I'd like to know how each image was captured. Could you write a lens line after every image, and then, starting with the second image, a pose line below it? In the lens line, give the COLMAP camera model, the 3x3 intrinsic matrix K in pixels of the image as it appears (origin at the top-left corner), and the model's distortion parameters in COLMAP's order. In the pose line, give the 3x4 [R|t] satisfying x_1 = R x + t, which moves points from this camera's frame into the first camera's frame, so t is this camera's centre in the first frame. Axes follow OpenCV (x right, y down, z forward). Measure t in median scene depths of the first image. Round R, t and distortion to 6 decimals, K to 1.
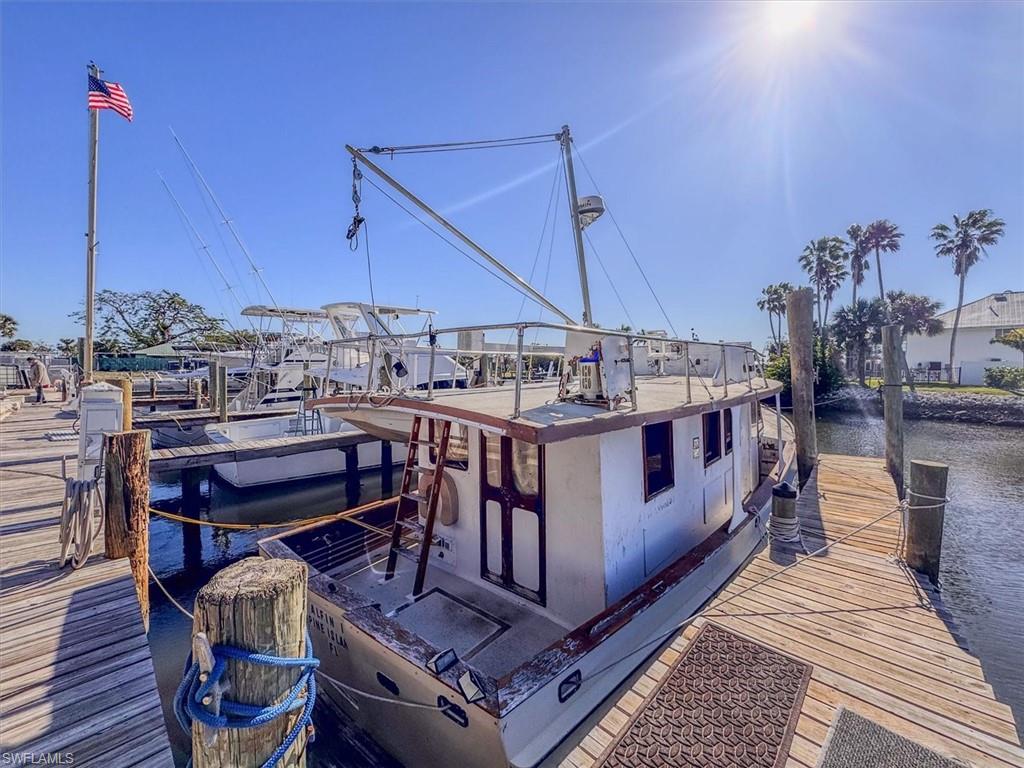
lens RADIAL K [[404.3, 0, 506.0], [0, 404.3, 384.0], [0, 0, 1]] dist [-0.006539, 0.001889]
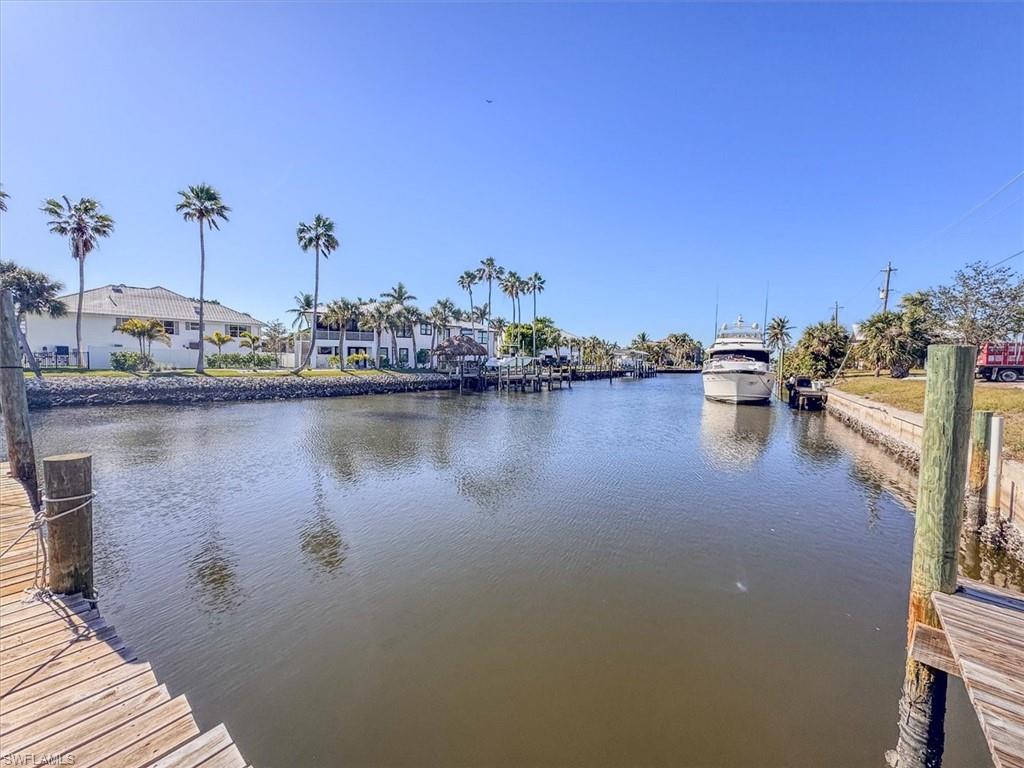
lens RADIAL K [[404.3, 0, 519.2], [0, 404.3, 384.3], [0, 0, 1]] dist [-0.006539, 0.001889]
pose [[-0.093972, -0.065633, 0.993409, 0.021007], [0.029076, 0.997218, 0.068635, 0.002534], [-0.995150, 0.035334, -0.091803, 0.020120]]
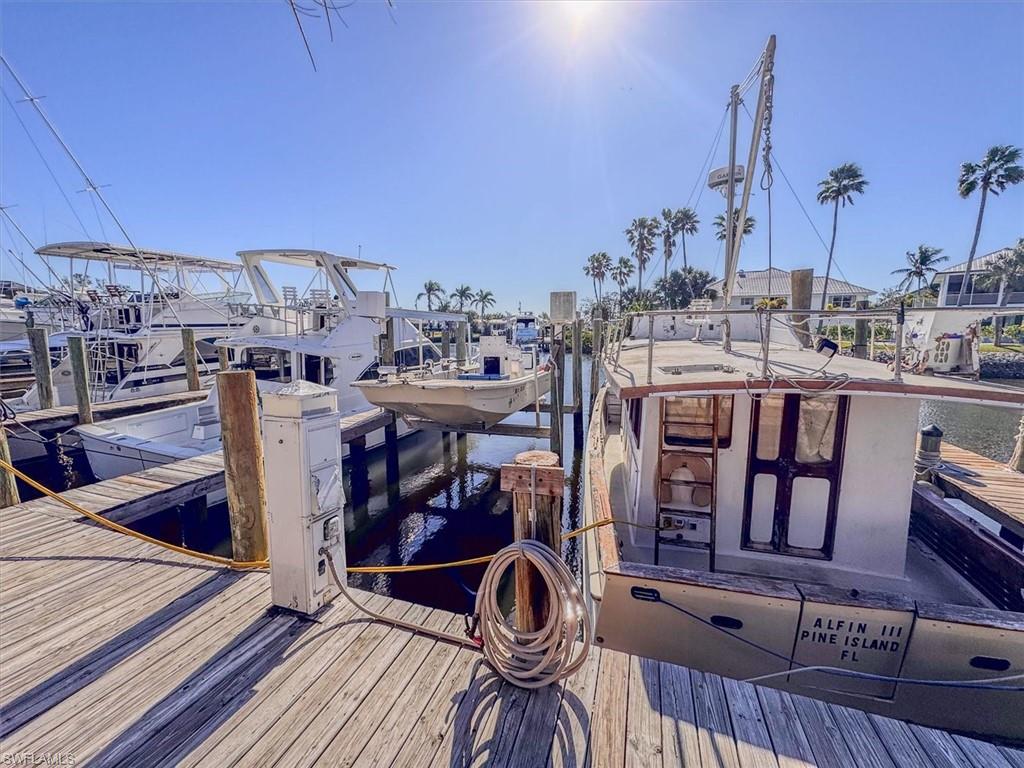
lens RADIAL K [[404.3, 0, 499.4], [0, 404.3, 381.3], [0, 0, 1]] dist [-0.006539, 0.001889]
pose [[0.913301, -0.062666, 0.402435, -0.151681], [0.024460, 0.994748, 0.099389, -0.008552], [-0.406549, -0.080928, 0.910037, 0.054548]]
